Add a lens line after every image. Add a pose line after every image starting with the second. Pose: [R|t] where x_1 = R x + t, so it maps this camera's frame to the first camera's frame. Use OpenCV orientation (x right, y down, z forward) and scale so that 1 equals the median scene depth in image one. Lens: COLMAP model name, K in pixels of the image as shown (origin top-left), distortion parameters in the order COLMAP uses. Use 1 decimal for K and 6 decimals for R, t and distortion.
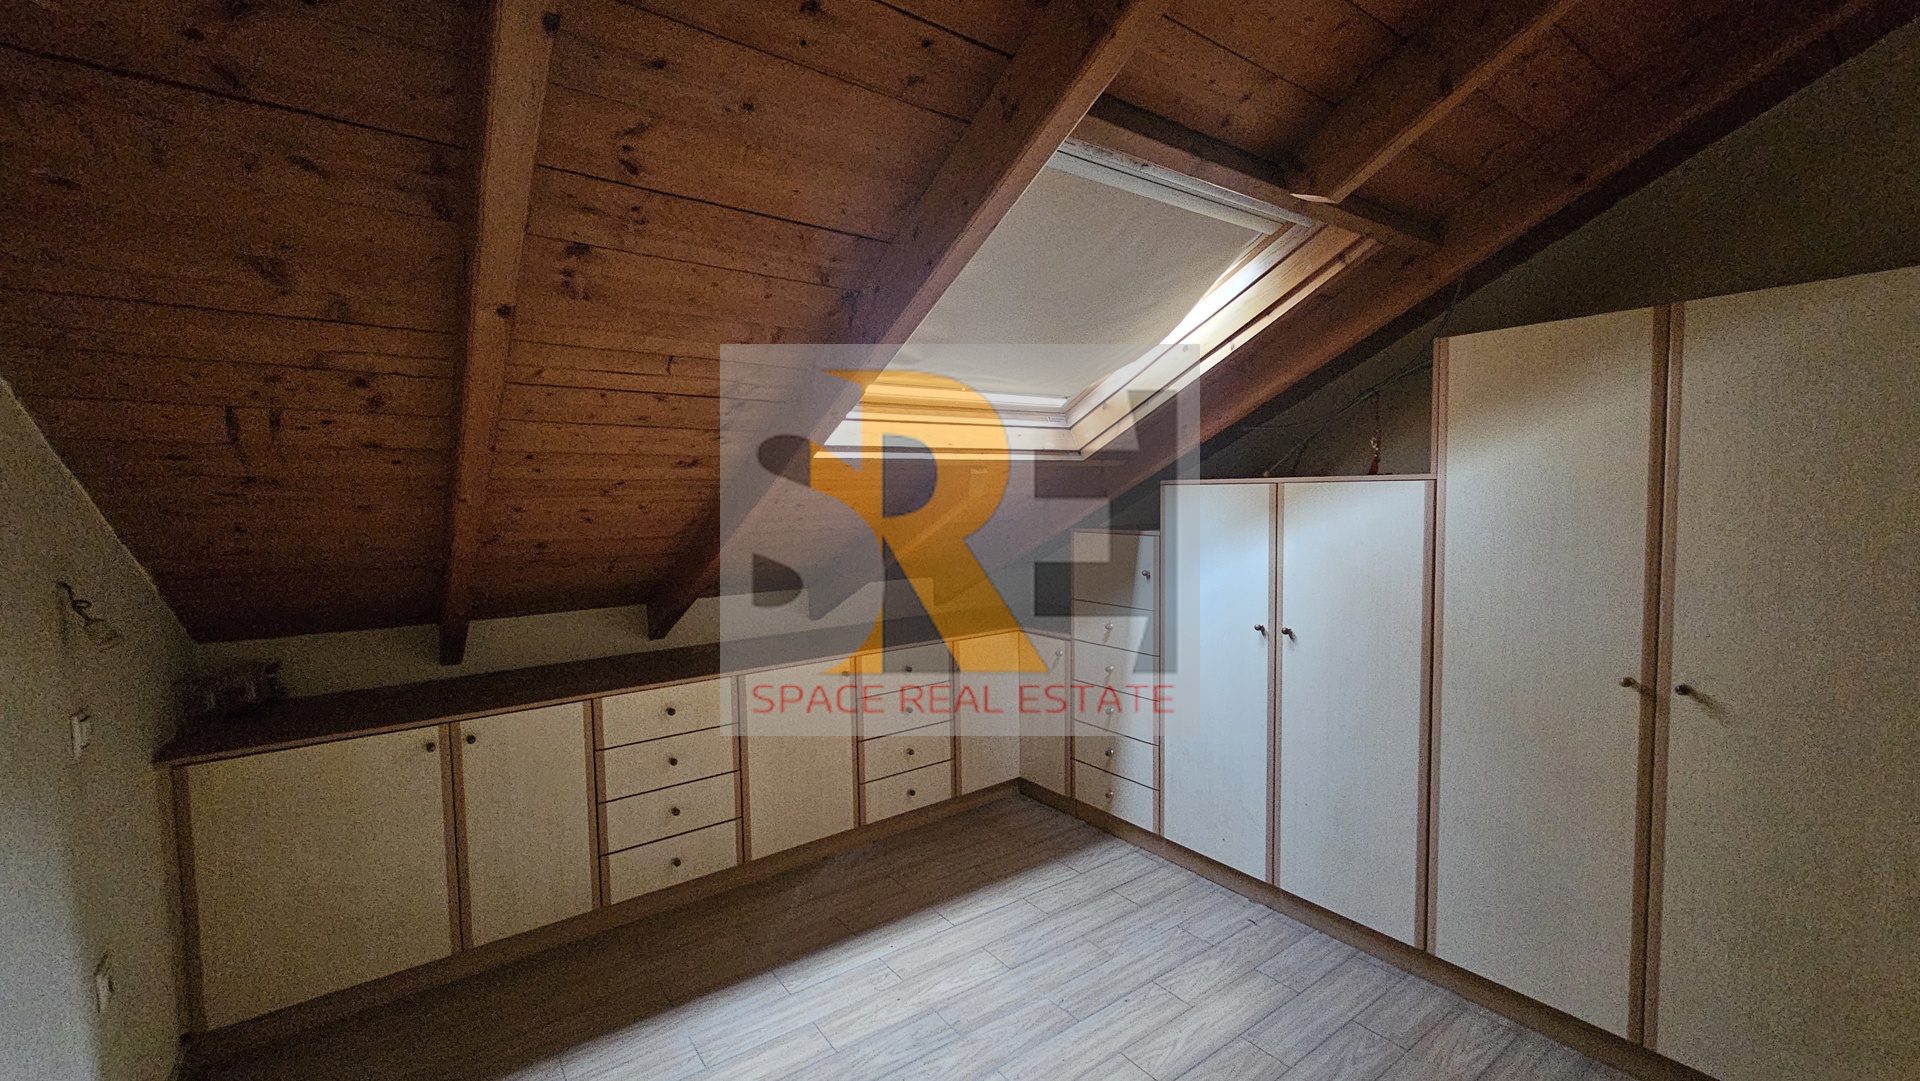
lens RADIAL K [[787.2, 0, 954.3], [0, 787.2, 533.1], [0, 0, 1]] dist [-0.000293, -0.000659]
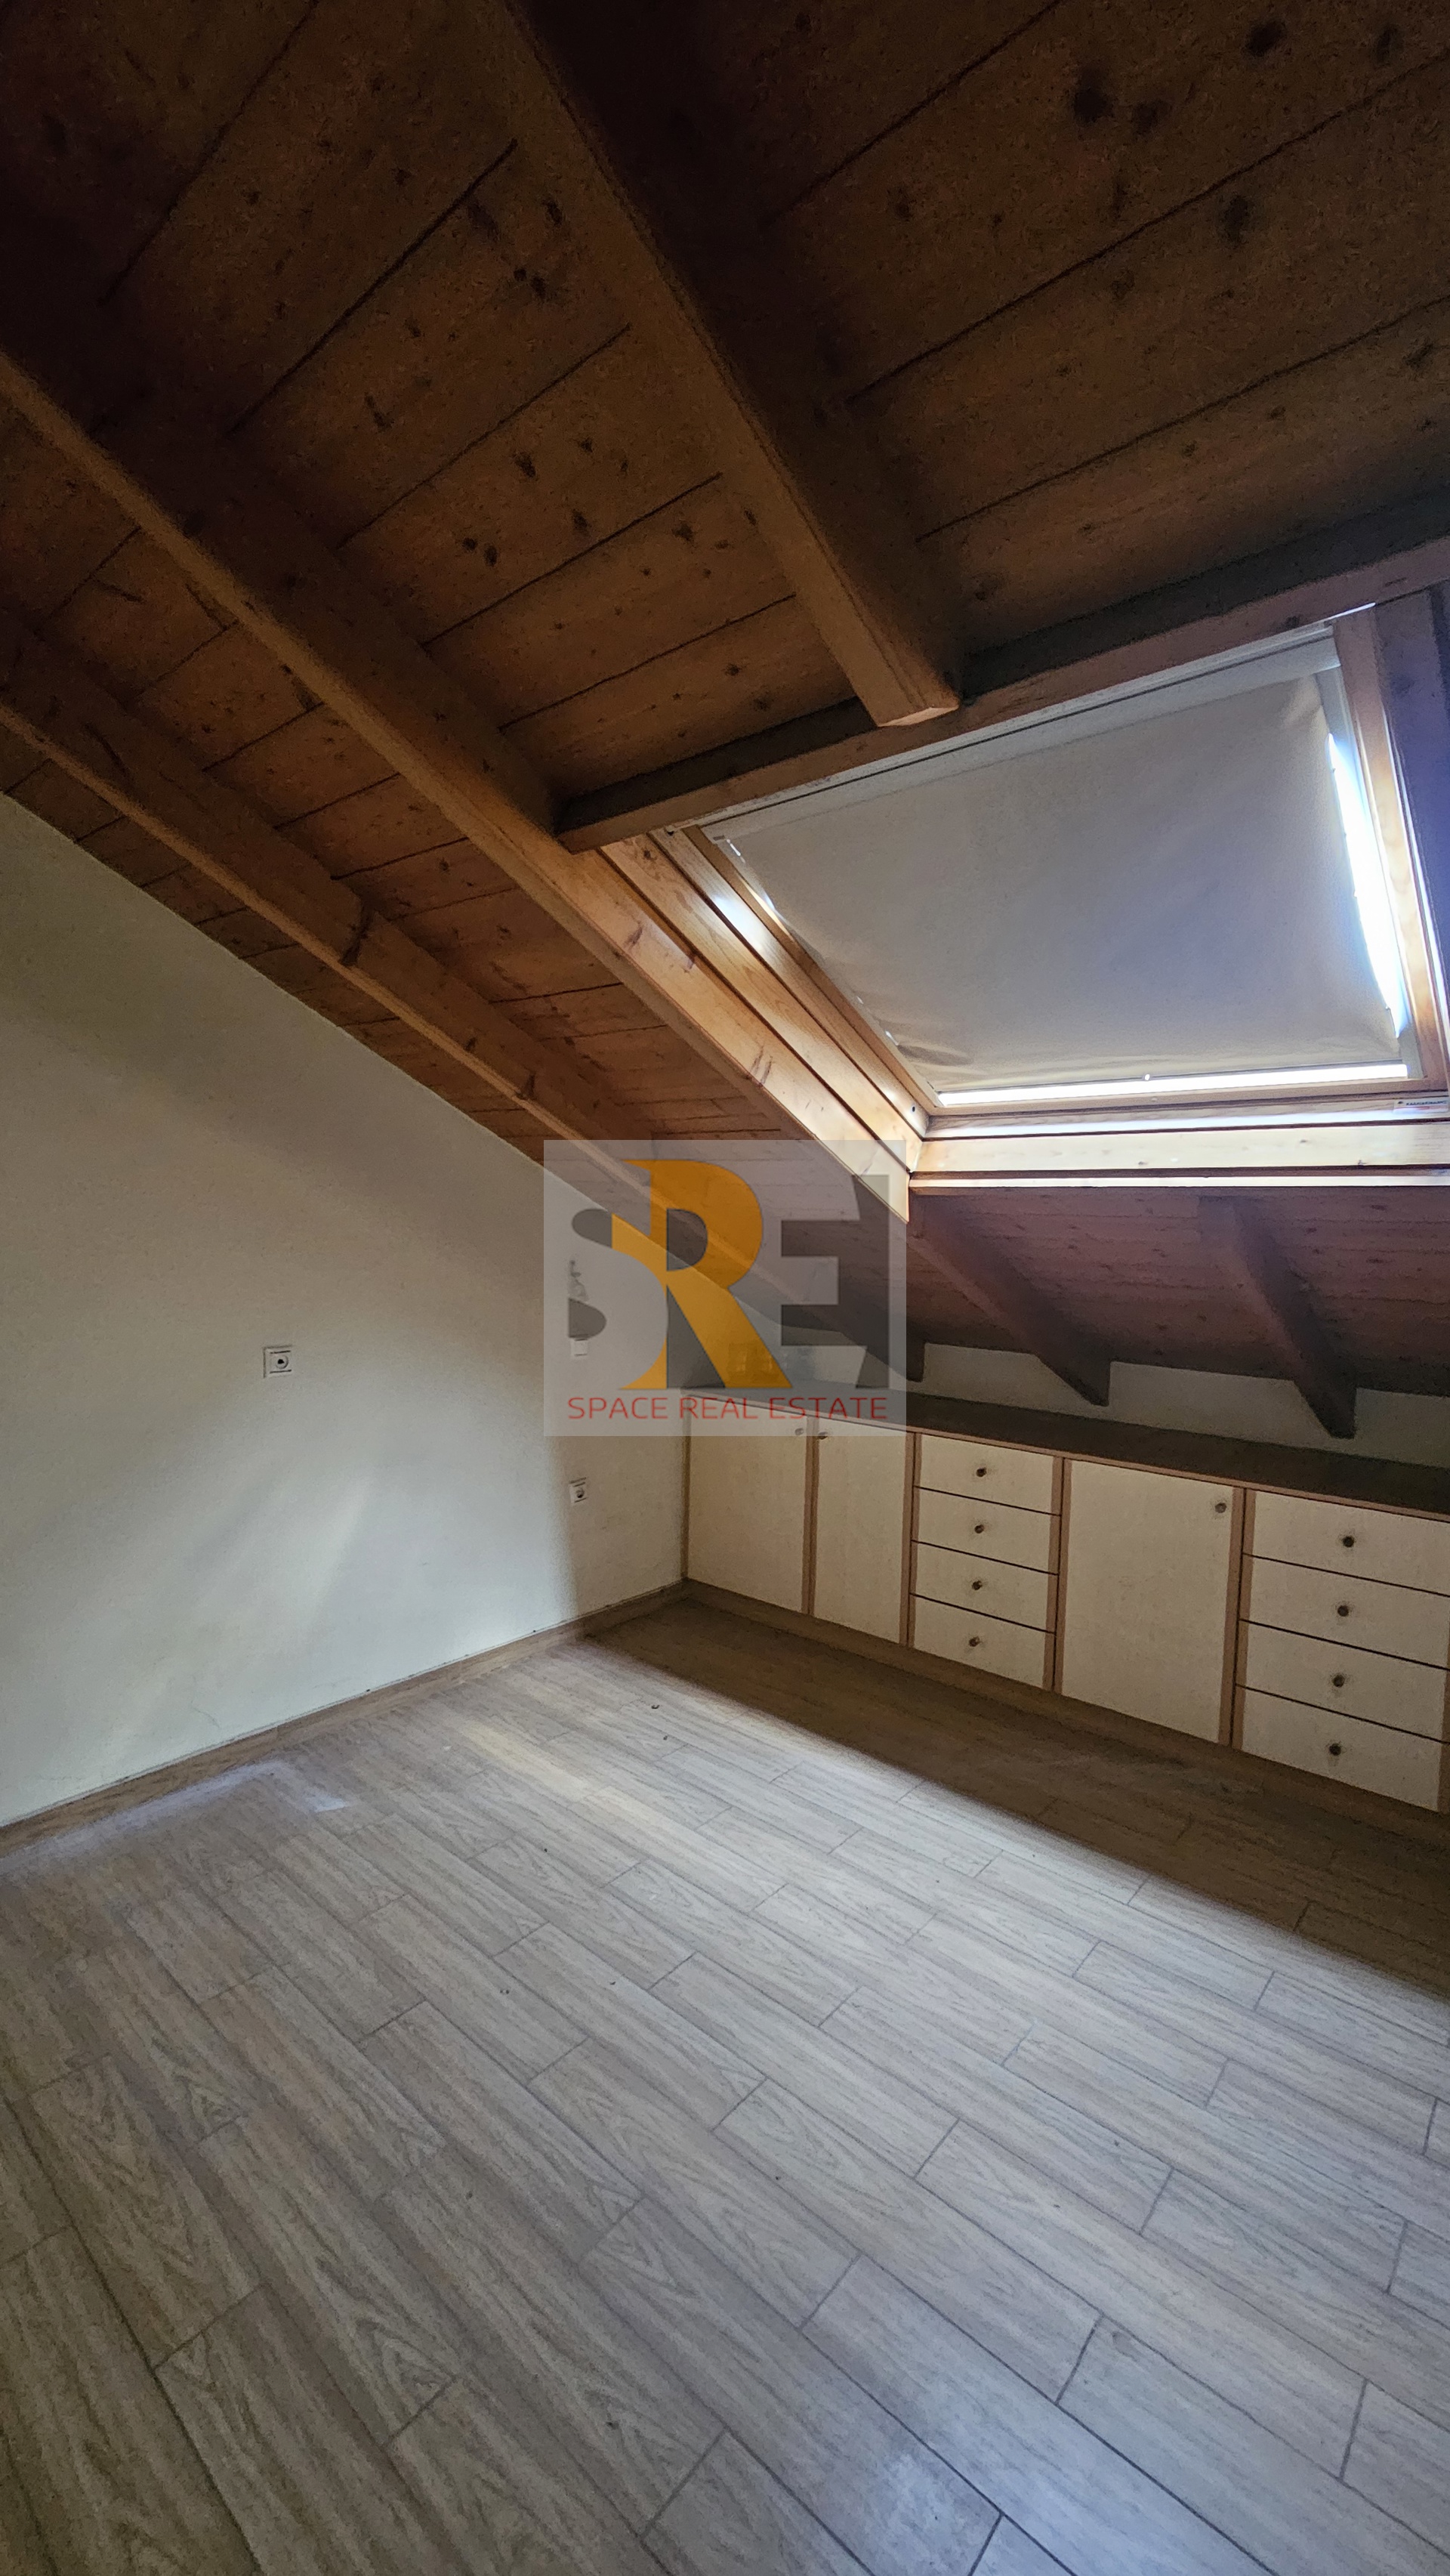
lens RADIAL K [[1056.1, 0, 716.0], [0, 1056.1, 1292.0], [0, 0, 1]] dist [-0.000293, -0.000659]
pose [[0.221507, 0.095641, -0.970457, 0.707005], [-0.069845, 0.994179, 0.082036, -0.050963], [0.972654, 0.049610, 0.226898, 0.435752]]
